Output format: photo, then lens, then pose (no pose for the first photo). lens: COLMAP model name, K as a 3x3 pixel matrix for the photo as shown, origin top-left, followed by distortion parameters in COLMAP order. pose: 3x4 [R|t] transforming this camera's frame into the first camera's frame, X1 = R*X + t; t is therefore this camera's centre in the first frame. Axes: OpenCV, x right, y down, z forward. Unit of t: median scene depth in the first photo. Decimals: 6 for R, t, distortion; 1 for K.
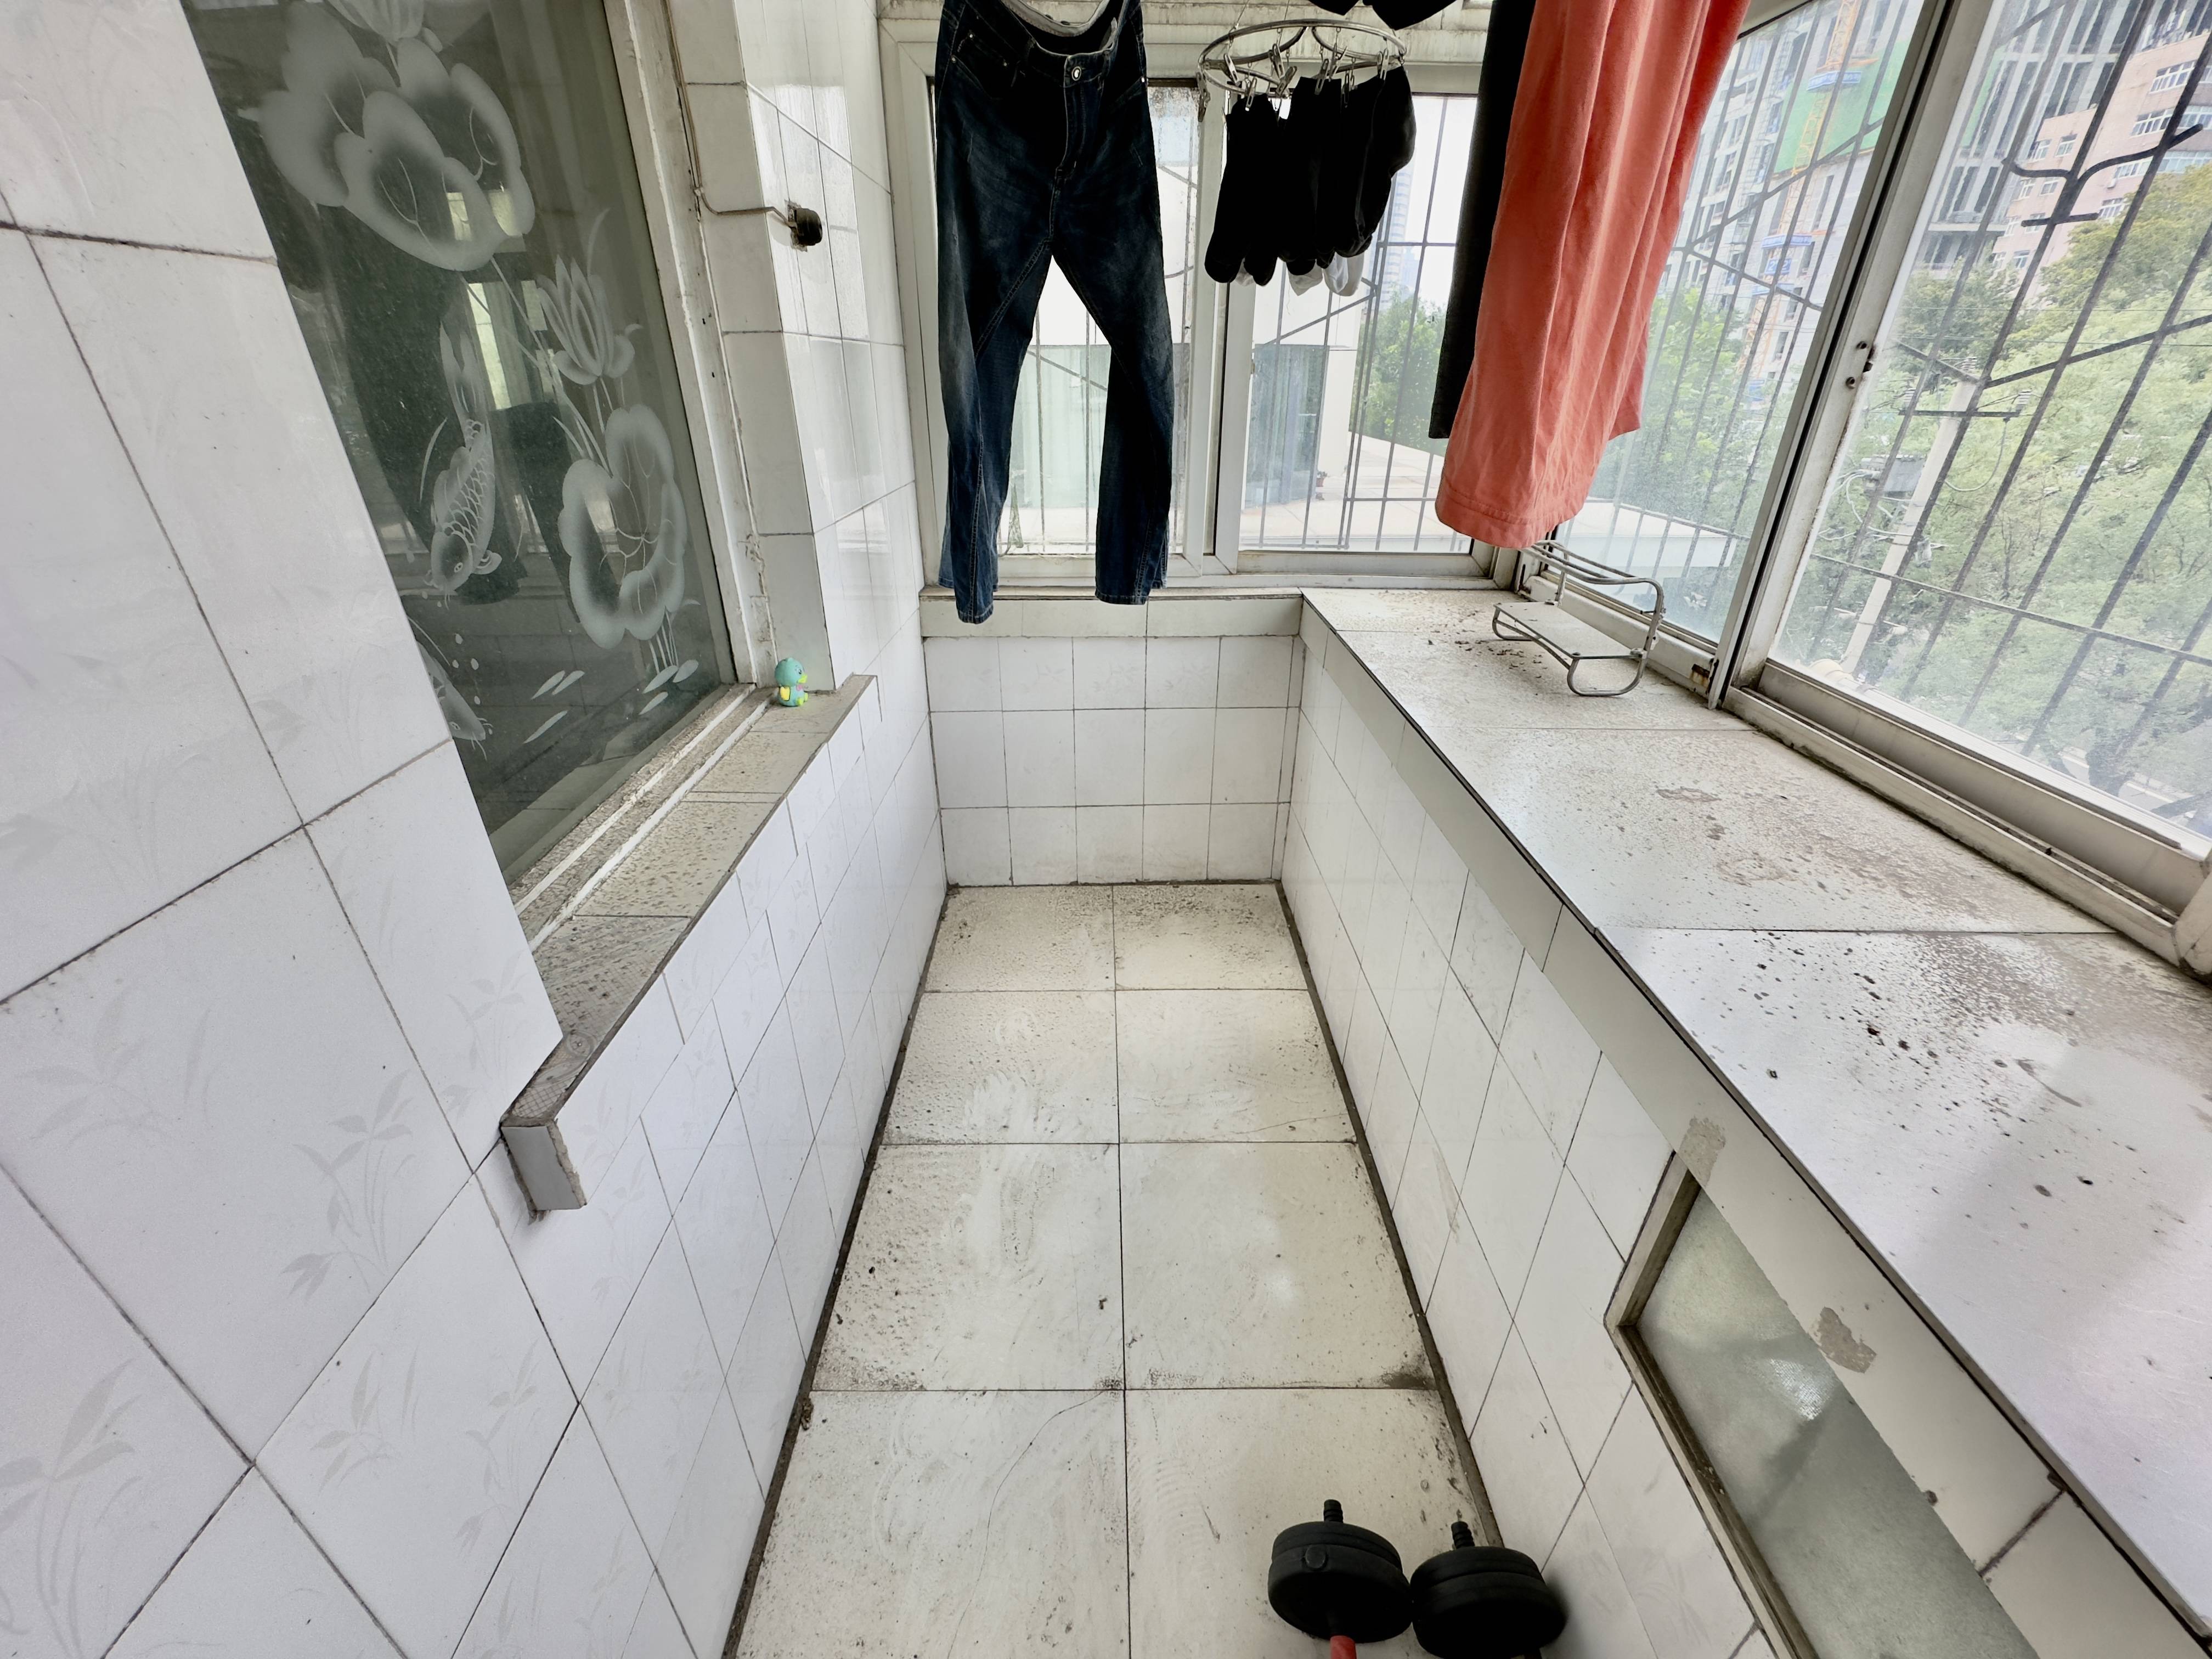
lens RADIAL K [[885.7, 0, 1111.5], [0, 885.7, 831.6], [0, 0, 1]] dist [-0.001165, -0.000592]
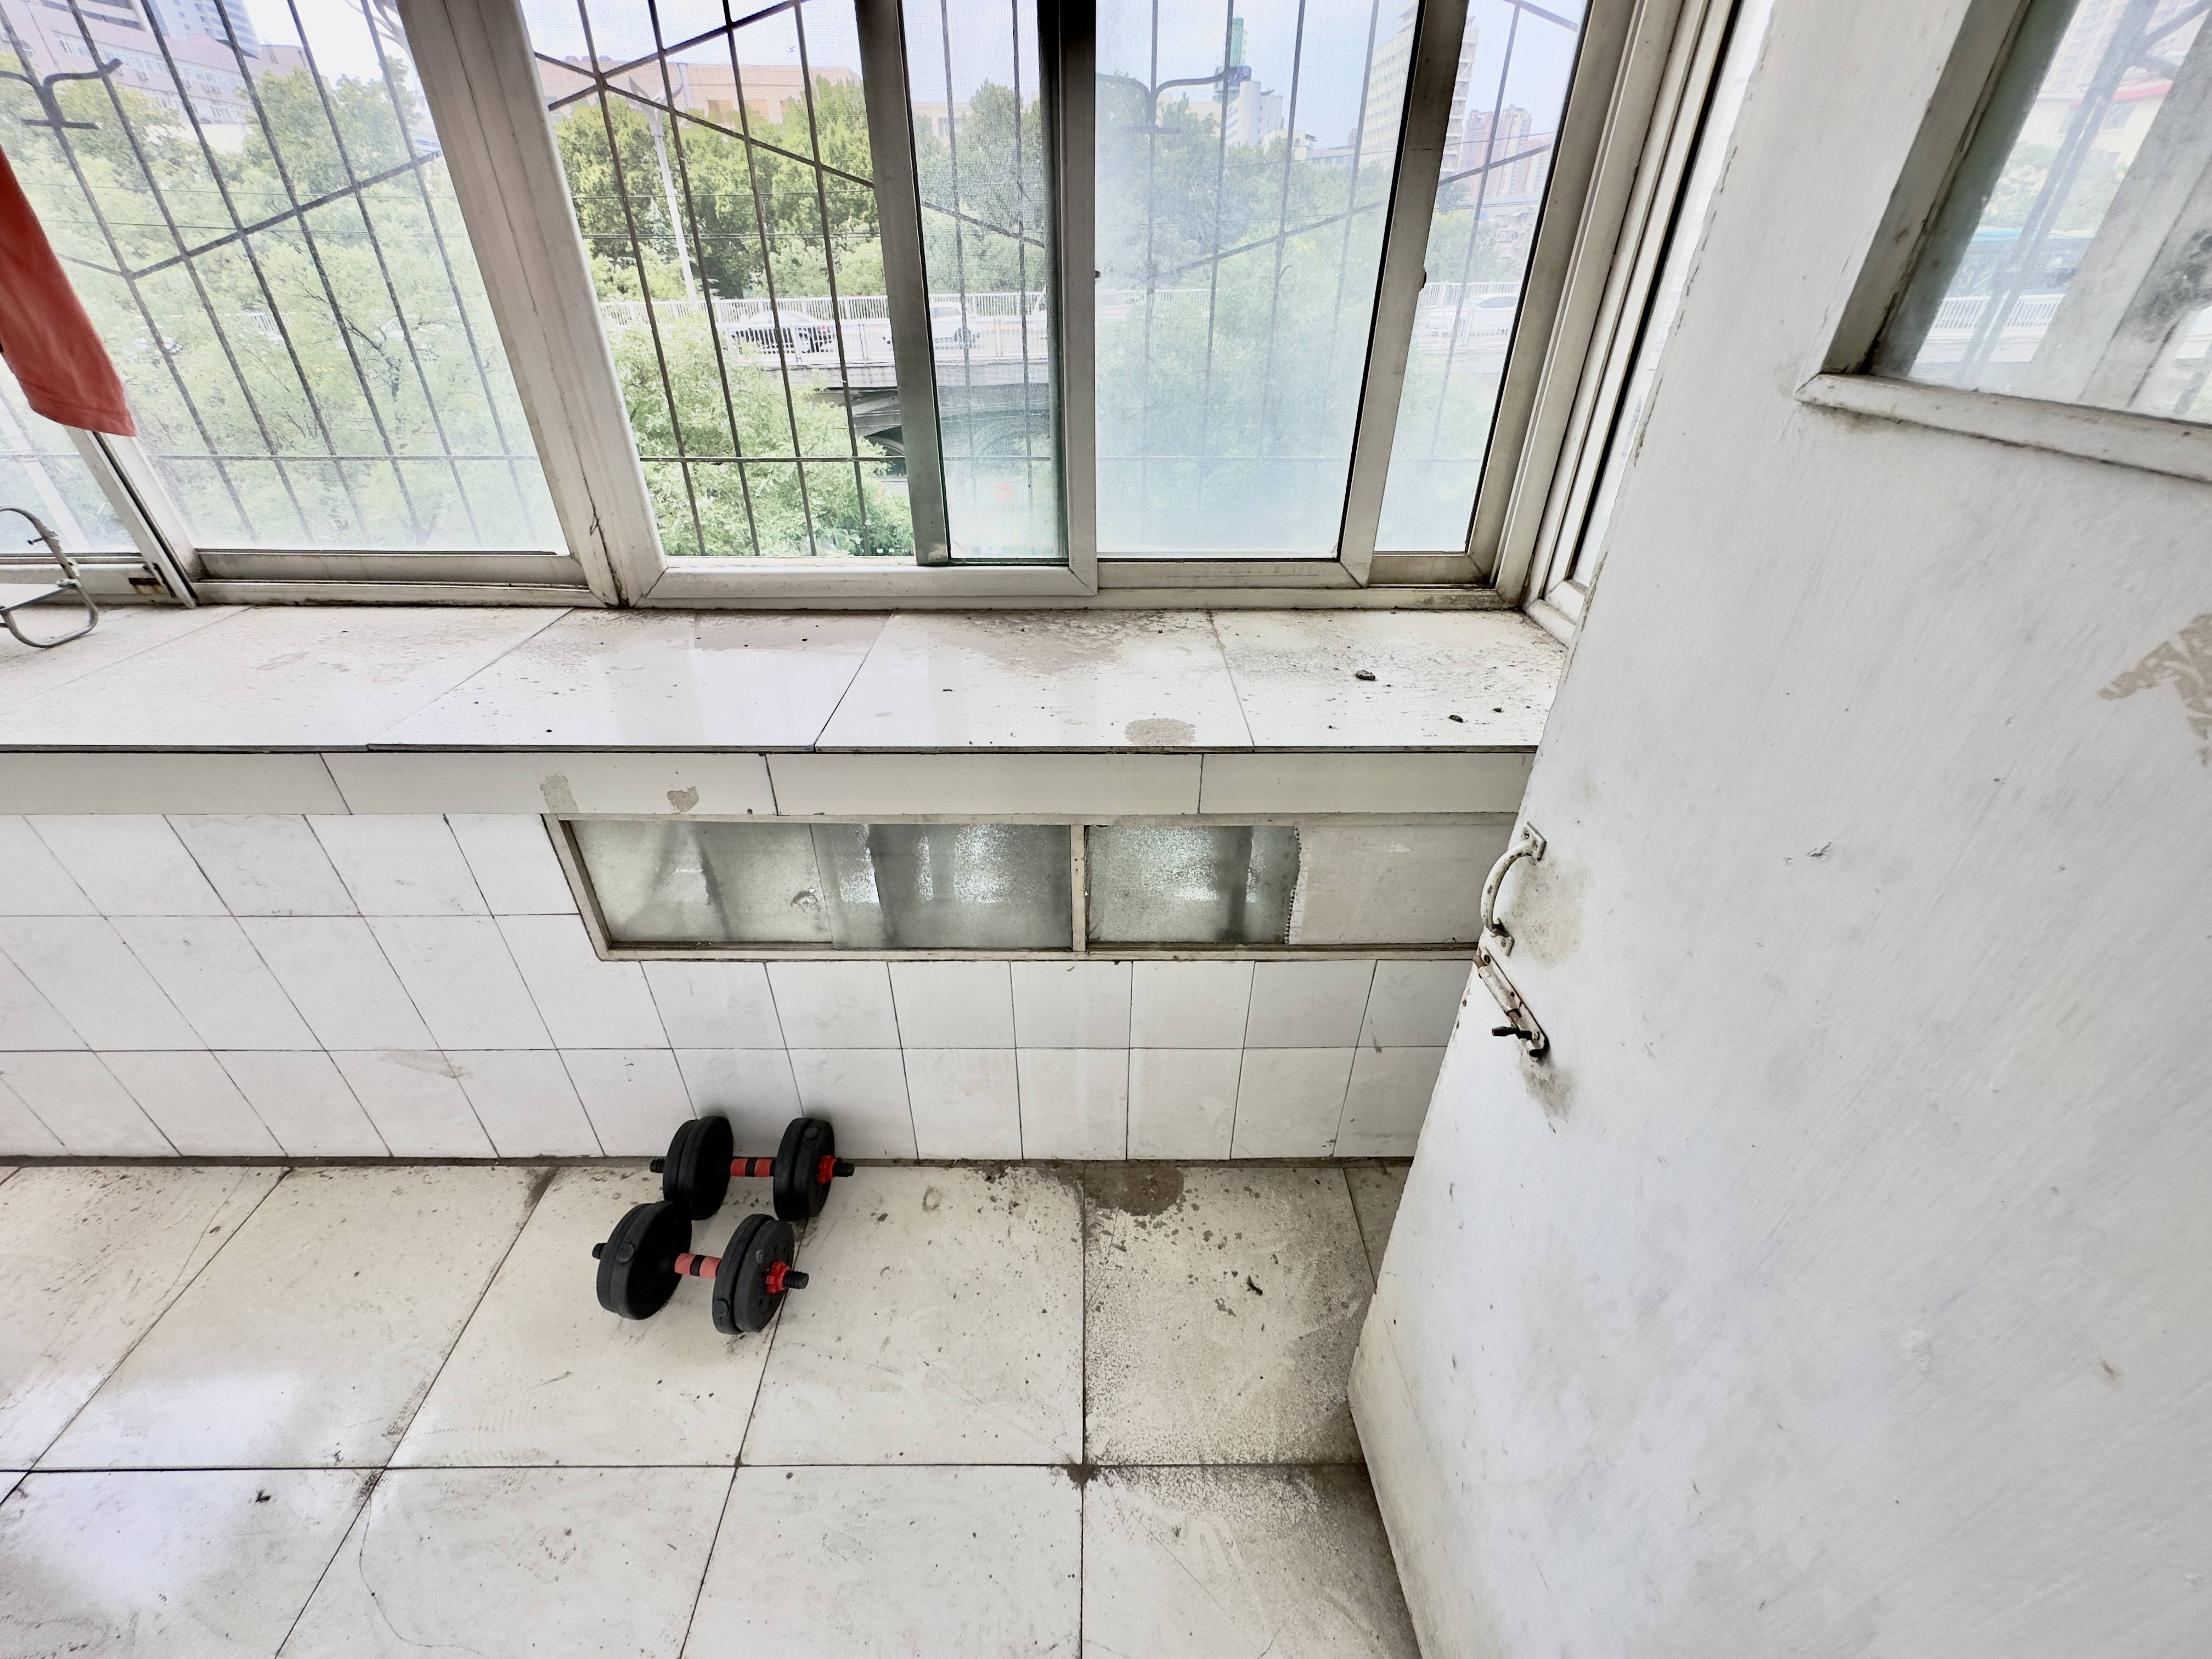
lens RADIAL K [[885.7, 0, 1102.7], [0, 885.7, 825.9], [0, 0, 1]] dist [-0.001165, -0.000592]
pose [[-0.001805, -0.549529, 0.835473, -0.424775], [0.460988, 0.740947, 0.488351, 0.047114], [-0.887404, 0.386025, 0.251989, -0.147801]]
